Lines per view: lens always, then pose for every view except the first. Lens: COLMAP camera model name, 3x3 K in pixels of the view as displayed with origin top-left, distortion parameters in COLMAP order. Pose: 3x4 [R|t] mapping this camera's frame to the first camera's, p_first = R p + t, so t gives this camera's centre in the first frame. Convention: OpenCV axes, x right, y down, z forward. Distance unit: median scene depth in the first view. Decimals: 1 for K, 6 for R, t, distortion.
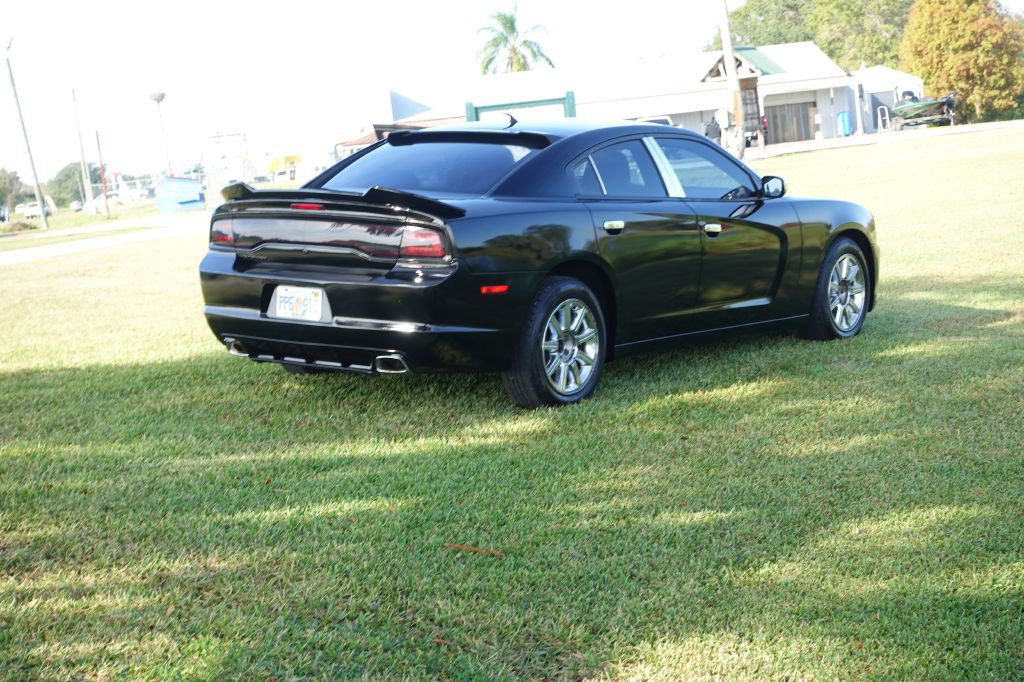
lens RADIAL K [[1033.0, 0, 514.4], [0, 1033.0, 313.3], [0, 0, 1]] dist [0.000221, 0.005832]
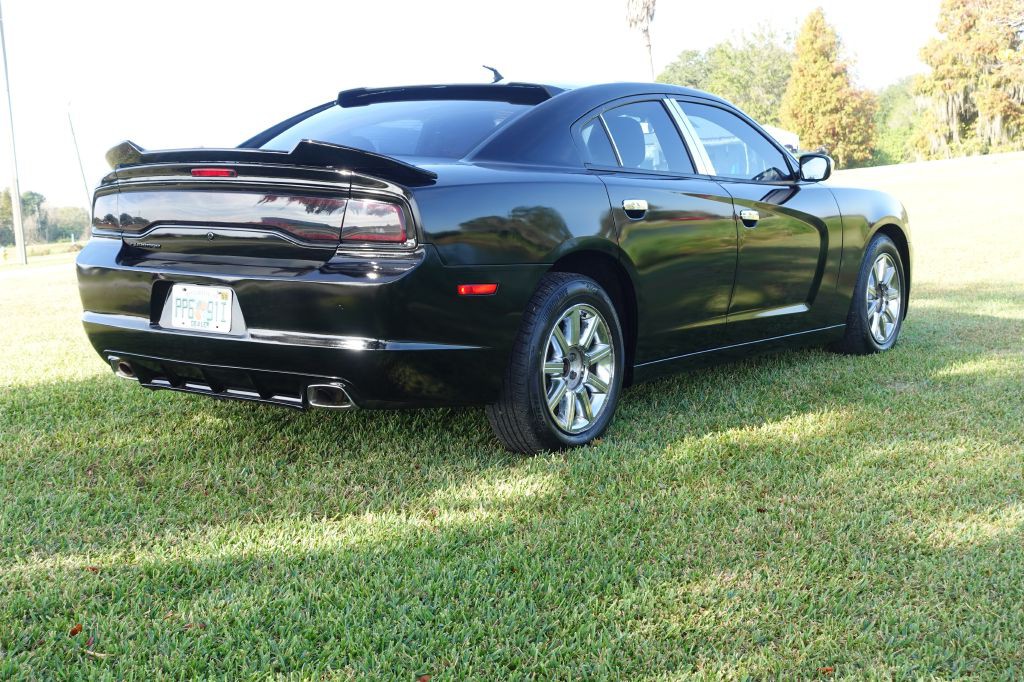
lens RADIAL K [[830.8, 0, 485.7], [0, 830.8, 317.5], [0, 0, 1]] dist [0.002429, -0.002917]
pose [[0.999949, 0.002605, 0.009751, -0.018269], [-0.002586, 0.999995, -0.001969, -0.002782], [-0.009756, 0.001943, 0.999951, 0.412165]]
